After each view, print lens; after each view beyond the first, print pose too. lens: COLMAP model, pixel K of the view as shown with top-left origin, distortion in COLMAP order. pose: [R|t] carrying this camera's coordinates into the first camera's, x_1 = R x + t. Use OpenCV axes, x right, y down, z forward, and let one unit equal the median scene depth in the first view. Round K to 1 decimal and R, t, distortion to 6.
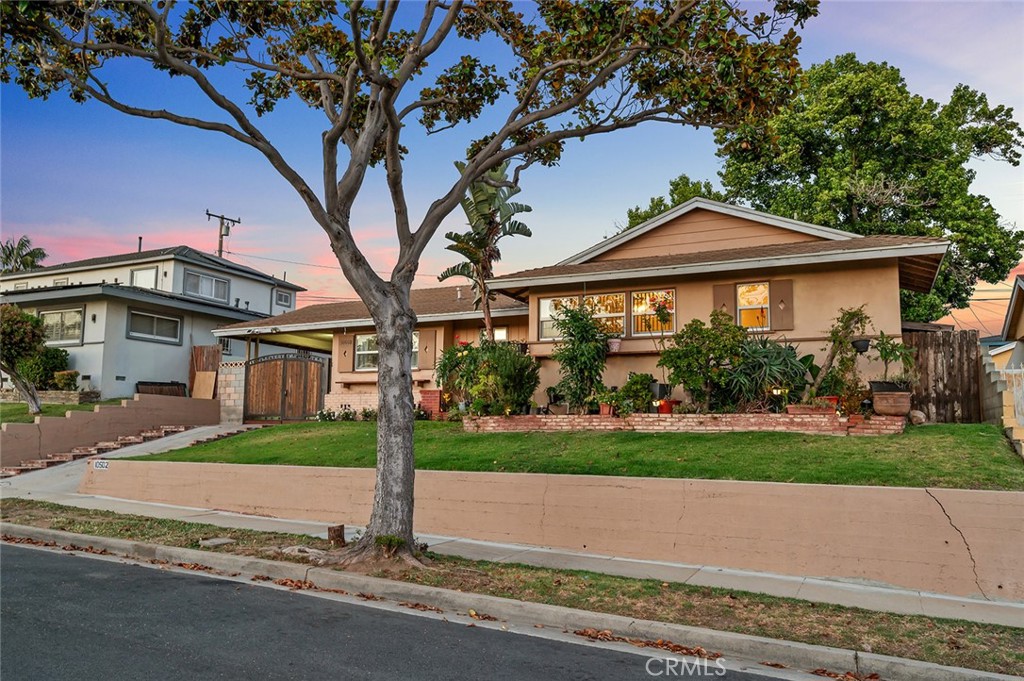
lens RADIAL K [[696.6, 0, 512.5], [0, 696.6, 334.5], [0, 0, 1]] dist [-0.001541, -0.002282]
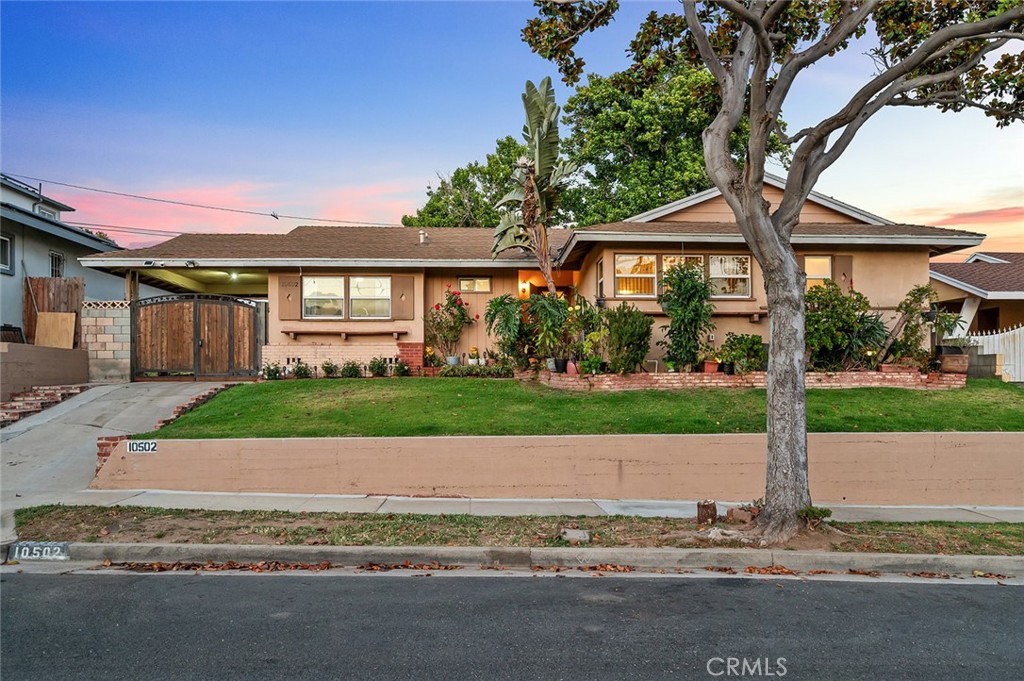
lens RADIAL K [[669.9, 0, 511.3], [0, 669.9, 349.1], [0, 0, 1]] dist [-0.002757, -0.000813]
pose [[0.890566, 0.008765, 0.454770, -0.572751], [-0.052381, 0.995139, 0.083397, 0.011894], [-0.451828, -0.098092, 0.886696, 0.238224]]
